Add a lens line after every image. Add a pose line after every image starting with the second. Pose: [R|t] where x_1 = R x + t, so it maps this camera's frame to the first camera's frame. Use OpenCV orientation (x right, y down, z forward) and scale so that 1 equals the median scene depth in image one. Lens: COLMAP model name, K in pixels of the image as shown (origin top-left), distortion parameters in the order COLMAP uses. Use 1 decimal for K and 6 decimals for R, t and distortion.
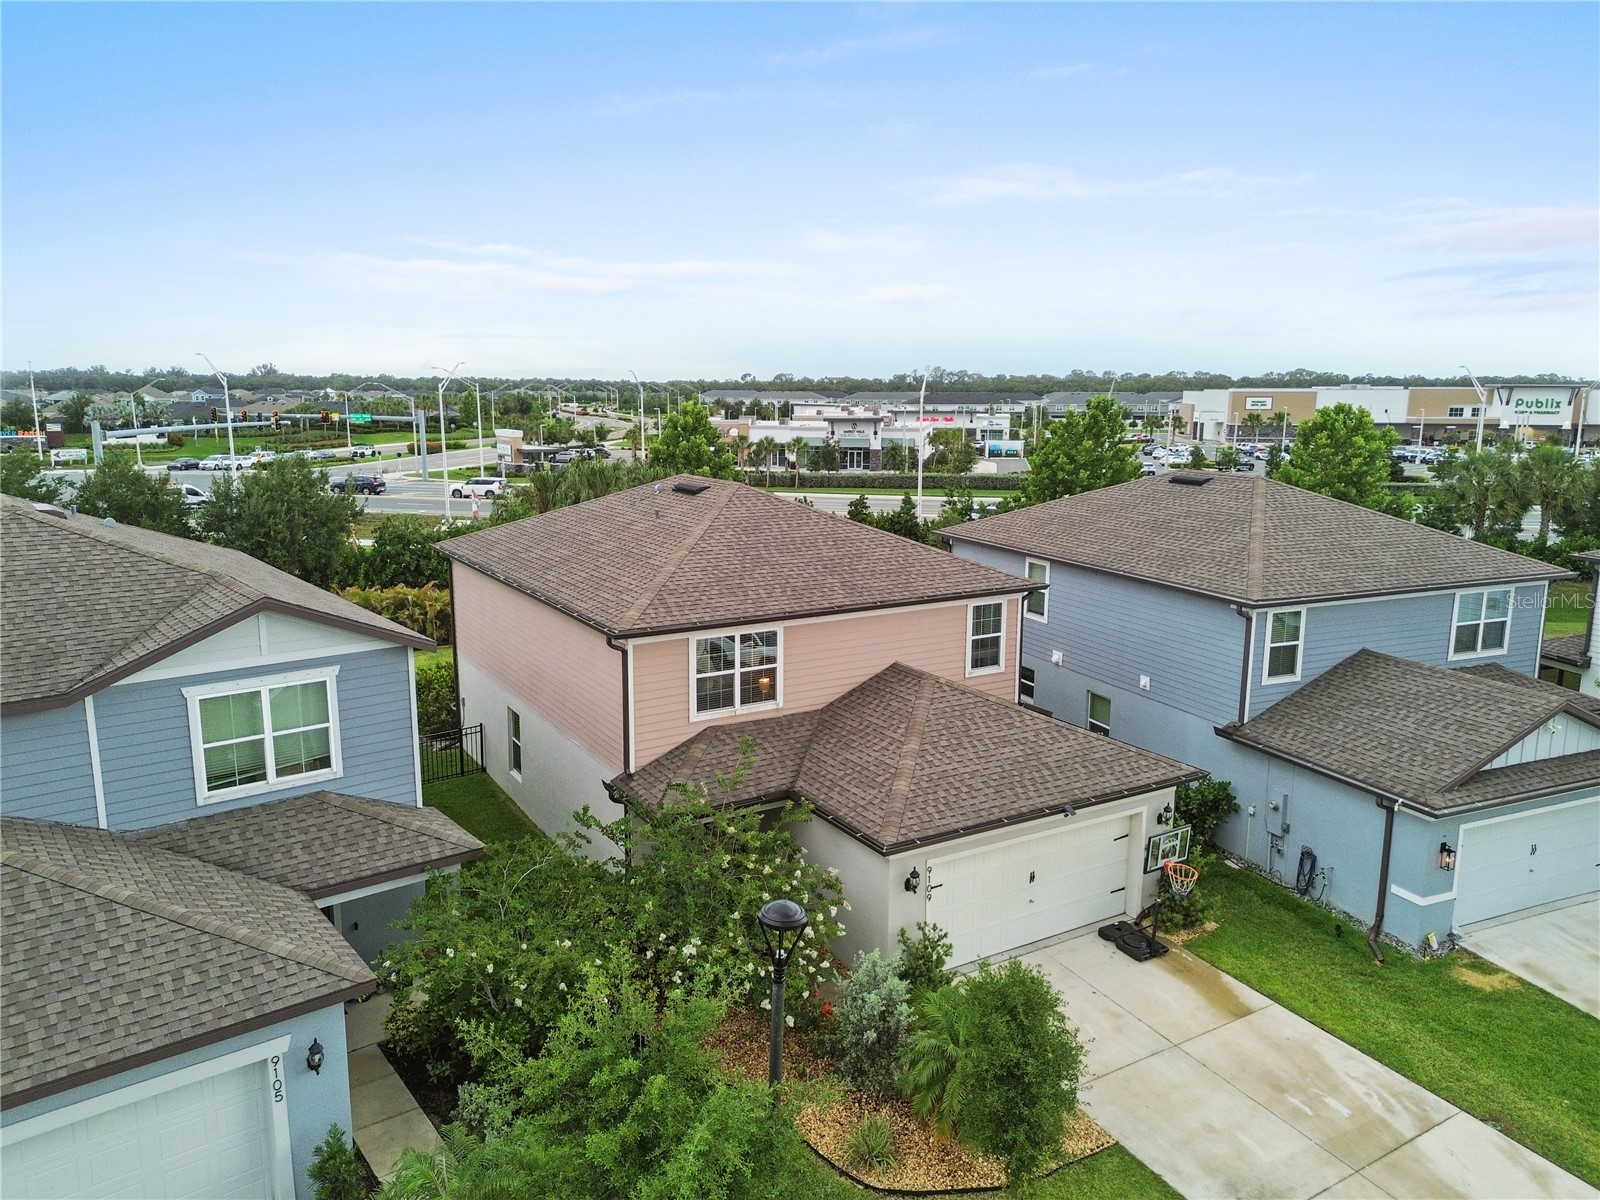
lens RADIAL K [[1128.2, 0, 802.1], [0, 1128.2, 597.6], [0, 0, 1]] dist [0.092429, -0.100583]
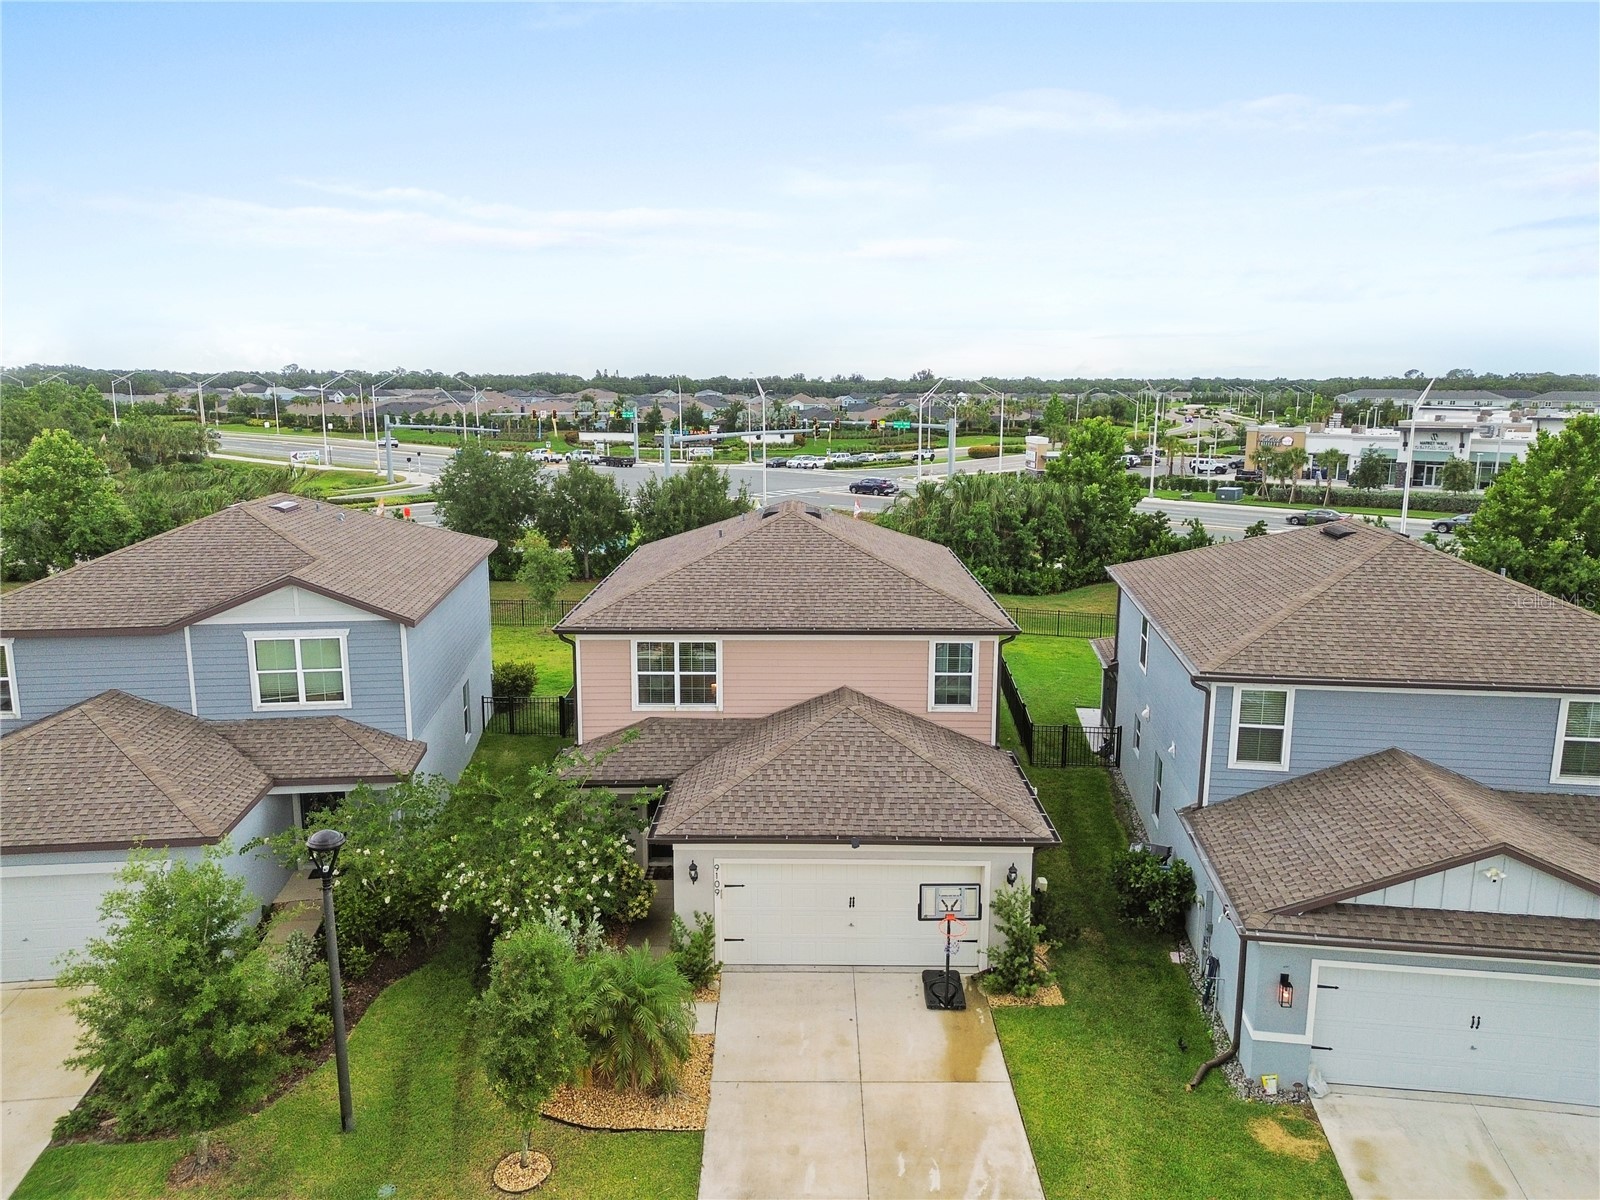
lens RADIAL K [[1128.2, 0, 802.1], [0, 1128.2, 597.6], [0, 0, 1]] dist [0.092429, -0.100583]
pose [[0.853550, 0.093641, -0.512527, 0.646328], [-0.093717, 0.995265, 0.025766, -0.055306], [0.512513, 0.026040, 0.858285, 0.064294]]
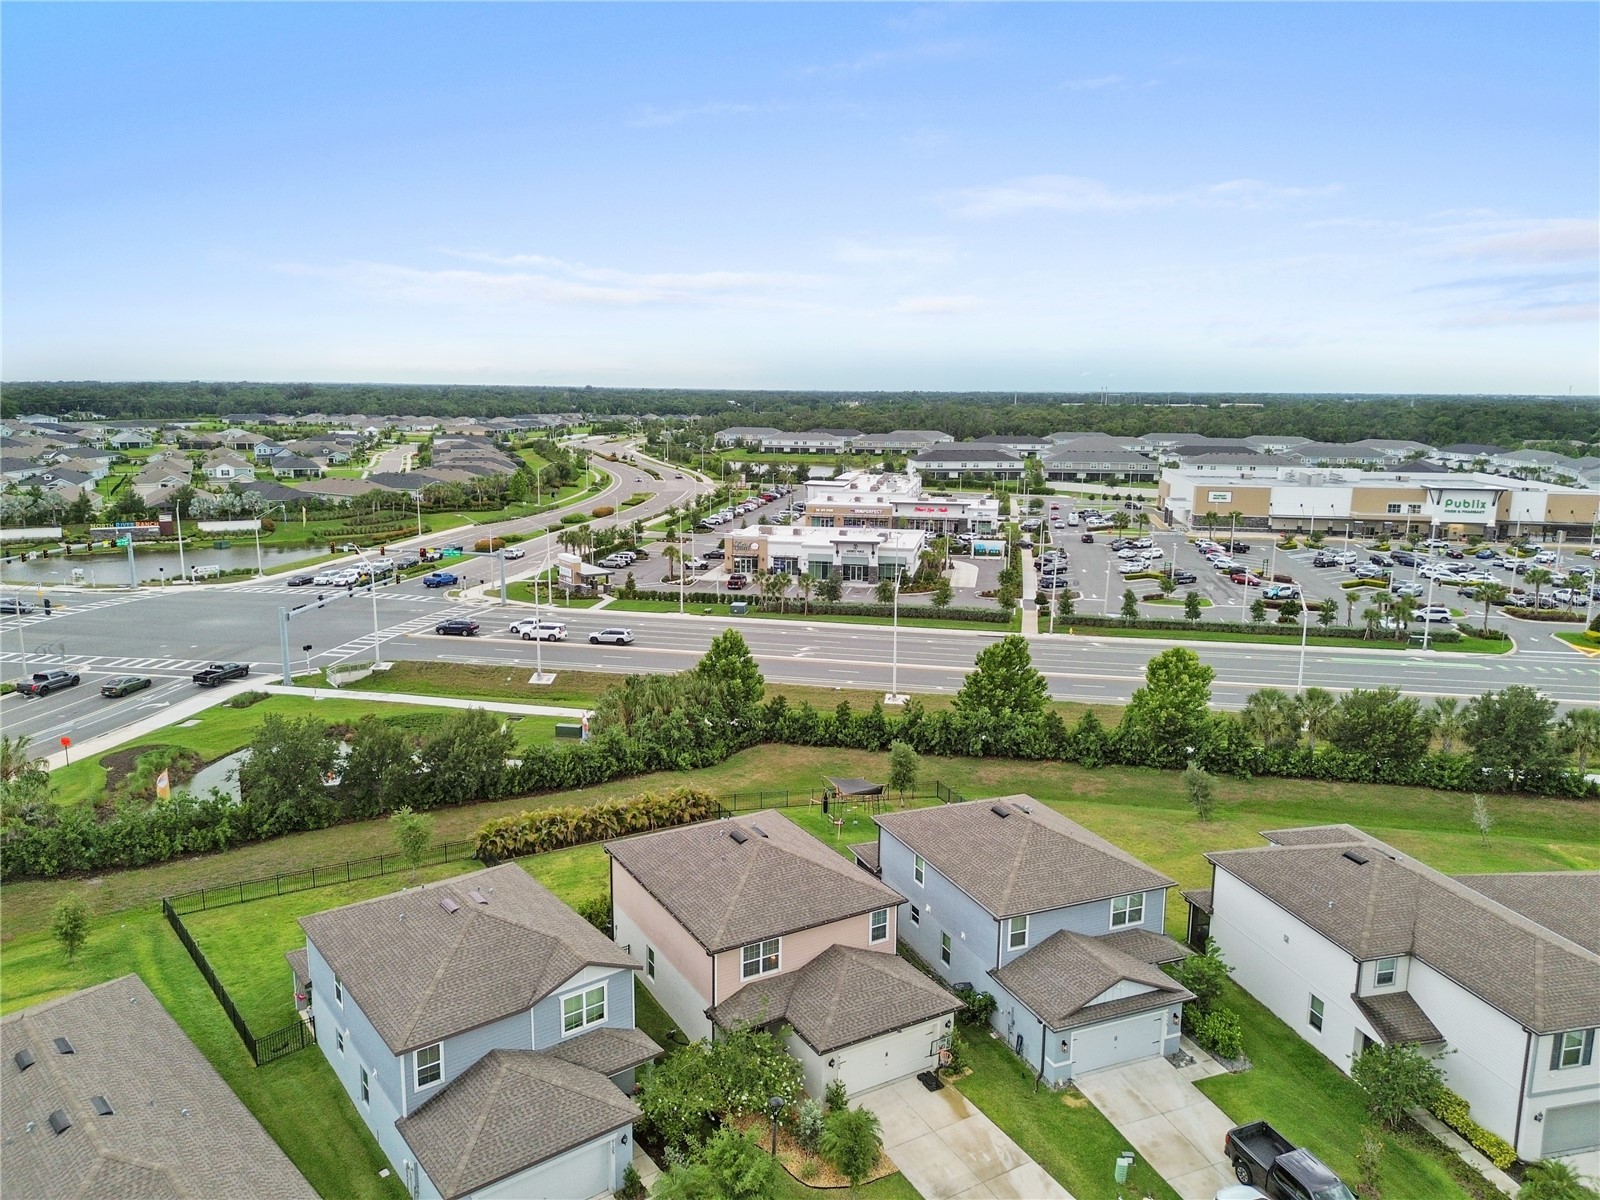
lens RADIAL K [[1129.0, 0, 803.6], [0, 1129.0, 604.5], [0, 0, 1]] dist [0.092646, -0.100442]
pose [[0.999873, 0.009003, -0.013143, 0.051492], [-0.008922, 0.999941, 0.006177, -0.663070], [0.013198, -0.006059, 0.999895, -1.289865]]
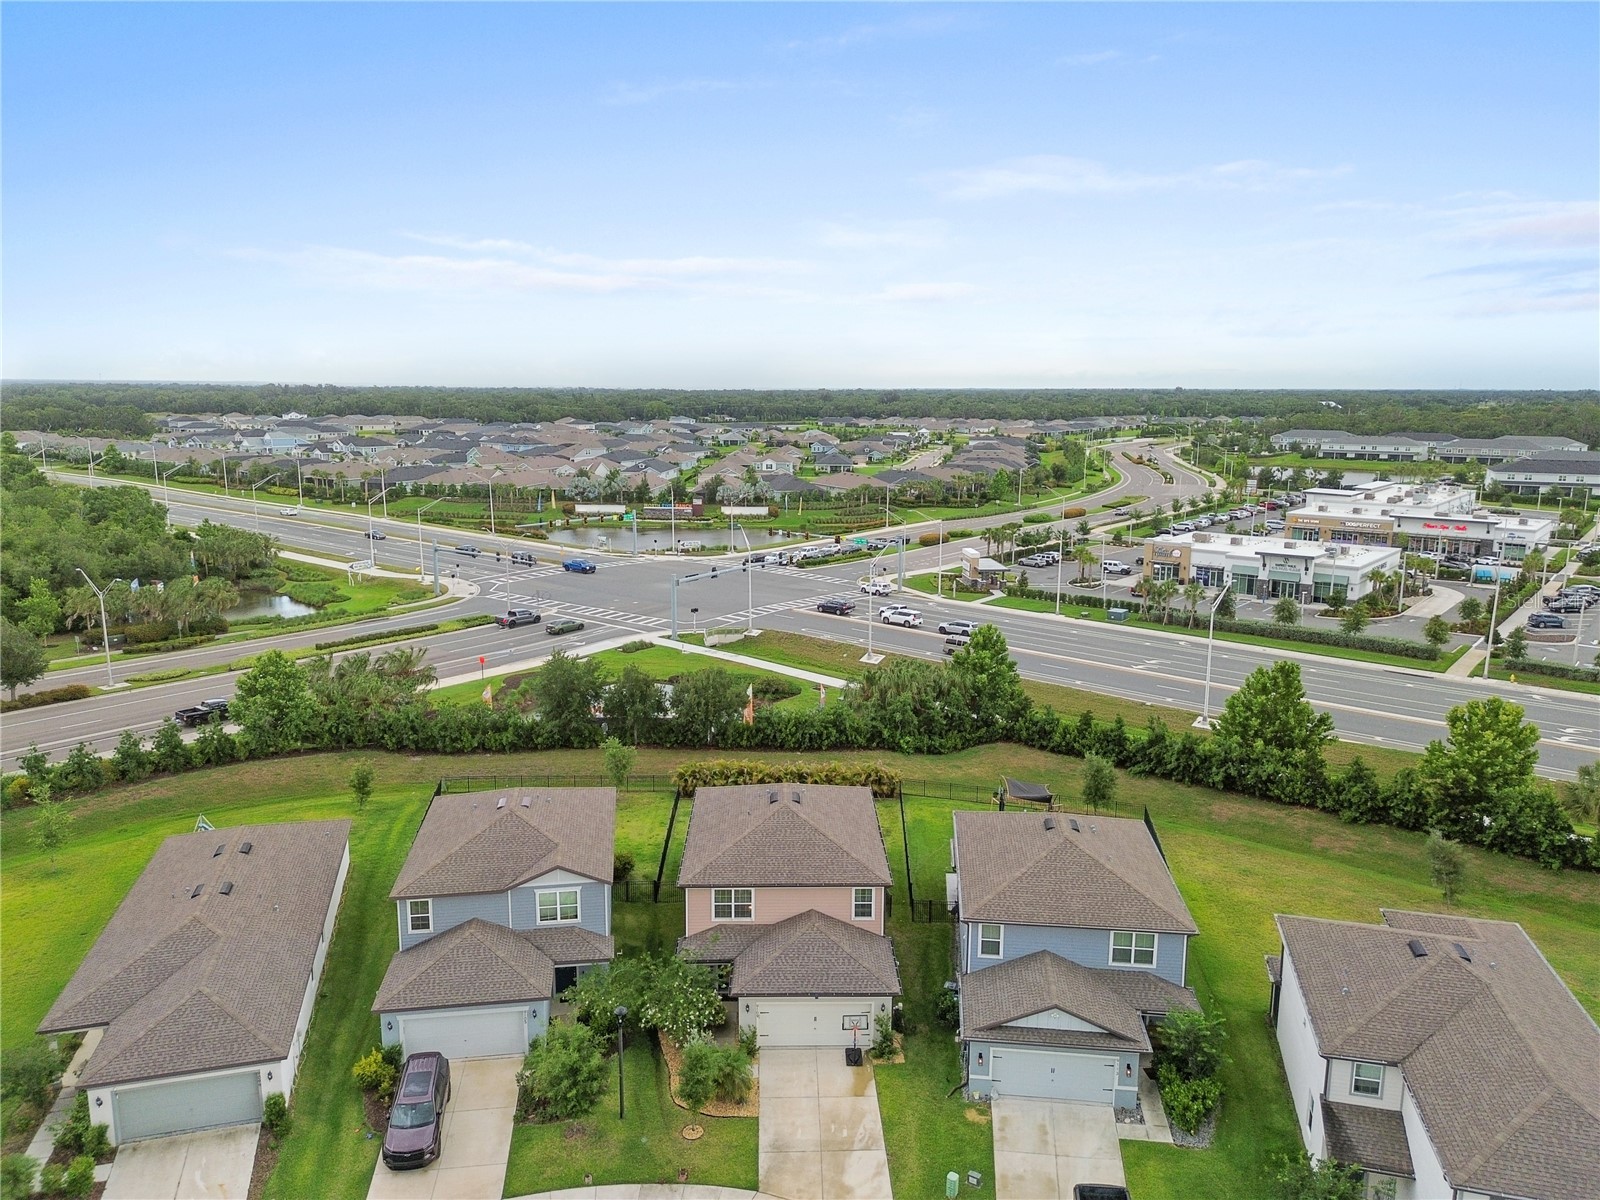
lens RADIAL K [[1129.0, 0, 803.6], [0, 1129.0, 604.5], [0, 0, 1]] dist [0.092646, -0.100442]
pose [[0.867895, 0.094984, -0.487581, 1.233261], [-0.092623, 0.995278, 0.029017, -0.676331], [0.488035, 0.019978, 0.872595, -1.113095]]
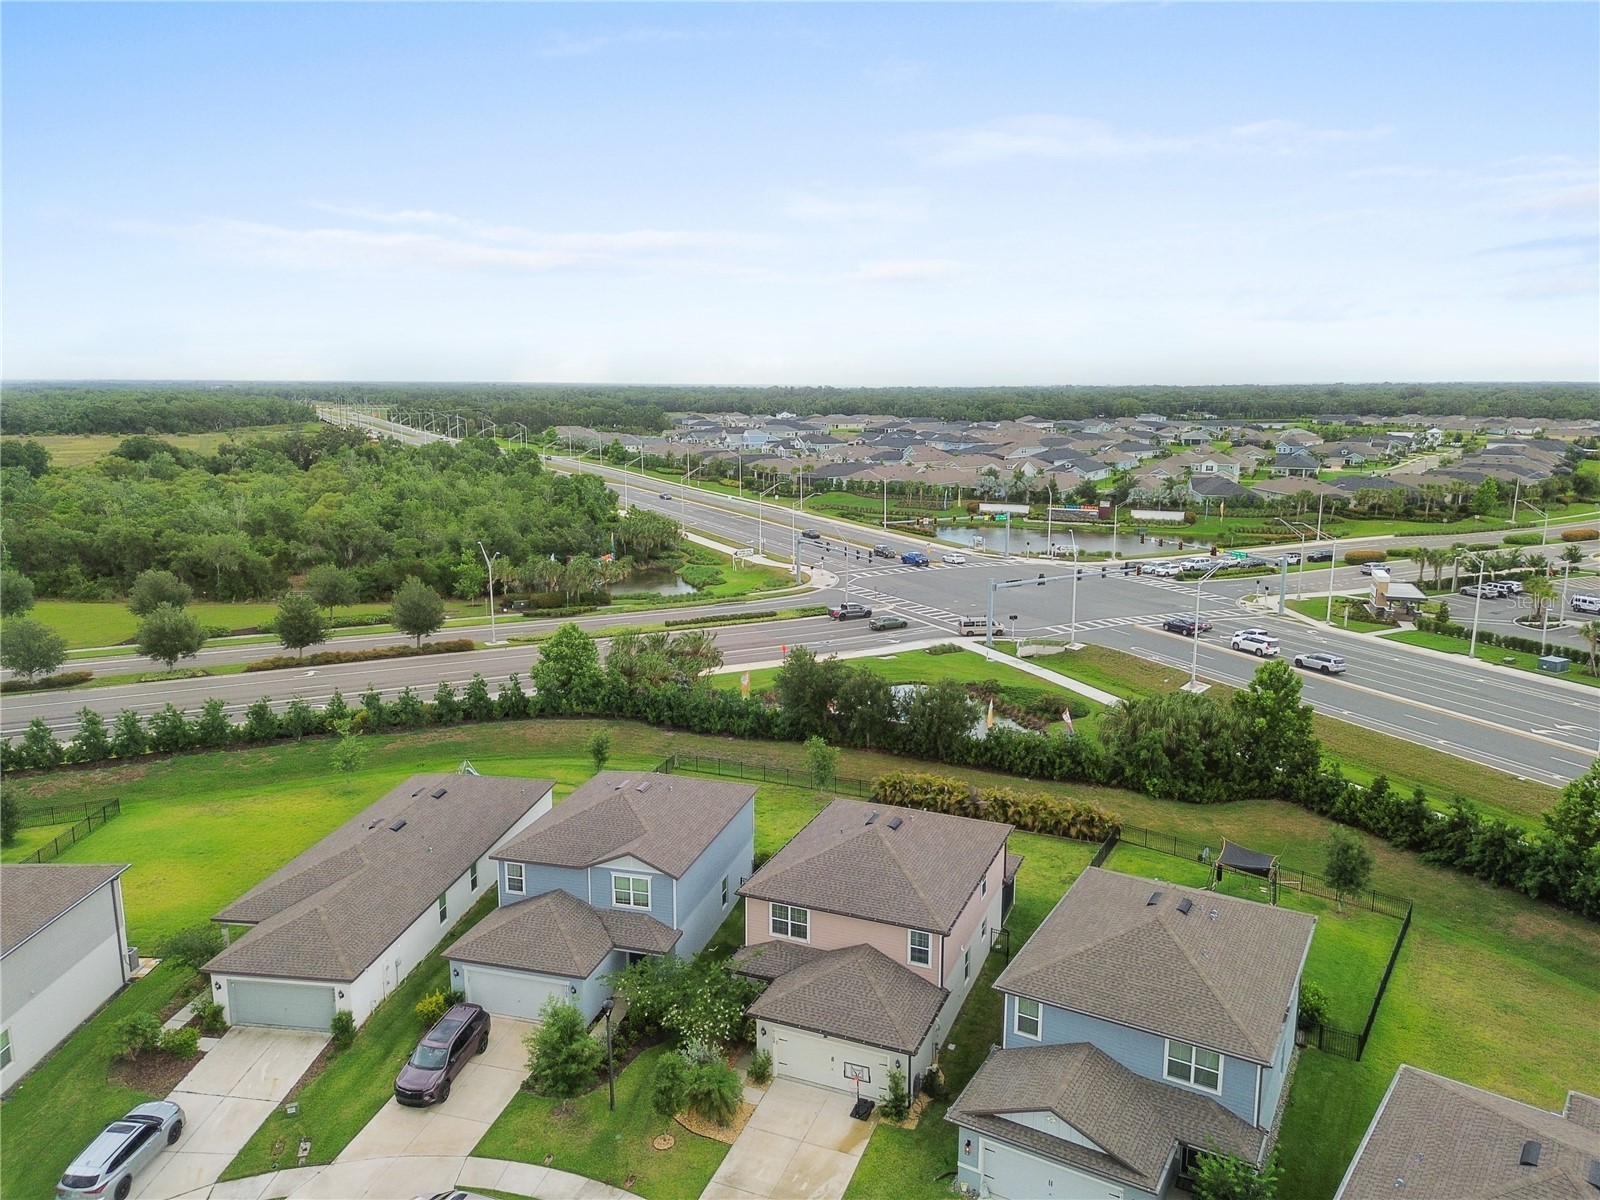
lens RADIAL K [[1131.5, 0, 800.0], [0, 1131.5, 600.0], [0, 0, 1]] dist [0.091621, -0.114613]
pose [[0.587194, 0.148218, -0.795760, 1.780281], [-0.144907, 0.986459, 0.076810, -0.797388], [0.796370, 0.070209, 0.600721, -0.478659]]
